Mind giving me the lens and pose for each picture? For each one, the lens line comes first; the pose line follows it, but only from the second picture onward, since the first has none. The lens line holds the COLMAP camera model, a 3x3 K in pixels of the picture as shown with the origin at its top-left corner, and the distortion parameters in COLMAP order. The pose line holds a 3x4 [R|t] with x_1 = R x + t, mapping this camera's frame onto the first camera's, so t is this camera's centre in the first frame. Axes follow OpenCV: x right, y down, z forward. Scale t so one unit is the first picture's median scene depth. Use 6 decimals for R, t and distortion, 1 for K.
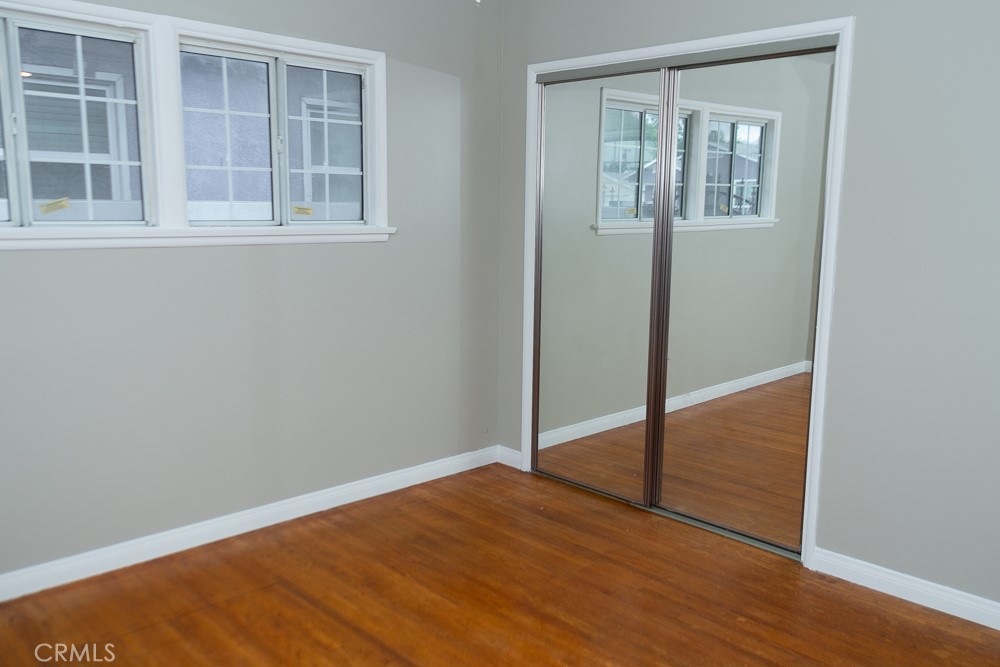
lens RADIAL K [[833.5, 0, 495.9], [0, 833.5, 338.4], [0, 0, 1]] dist [-0.001363, 0.011940]
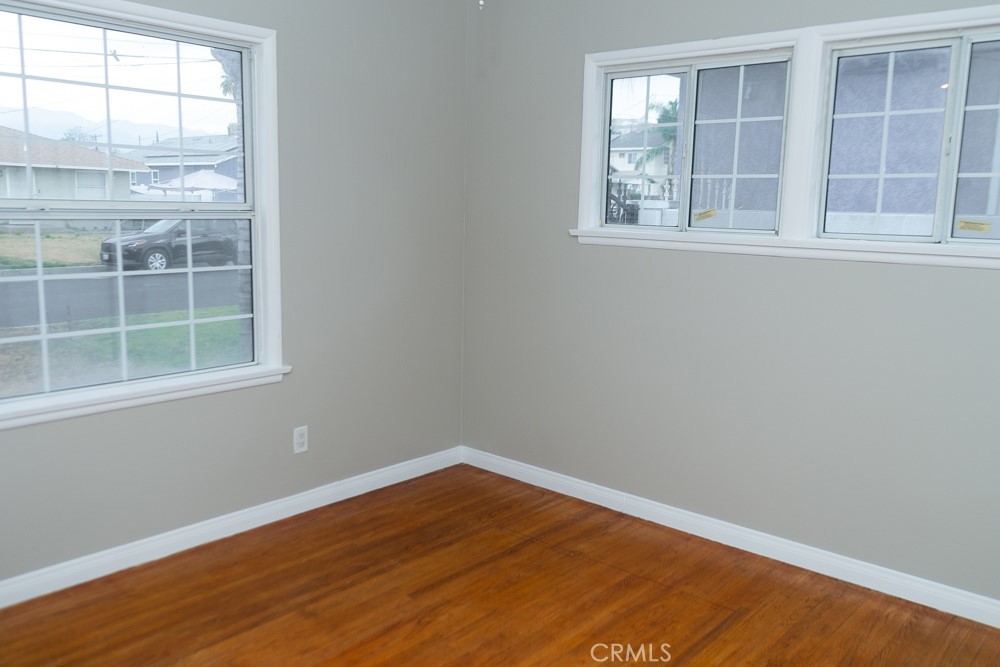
lens RADIAL K [[833.5, 0, 498.3], [0, 833.5, 334.4], [0, 0, 1]] dist [-0.001363, 0.011940]
pose [[0.069404, 0.142559, -0.987350, 0.592974], [-0.178577, 0.975525, 0.128299, -0.084777], [0.981475, 0.167414, 0.093163, 0.575157]]
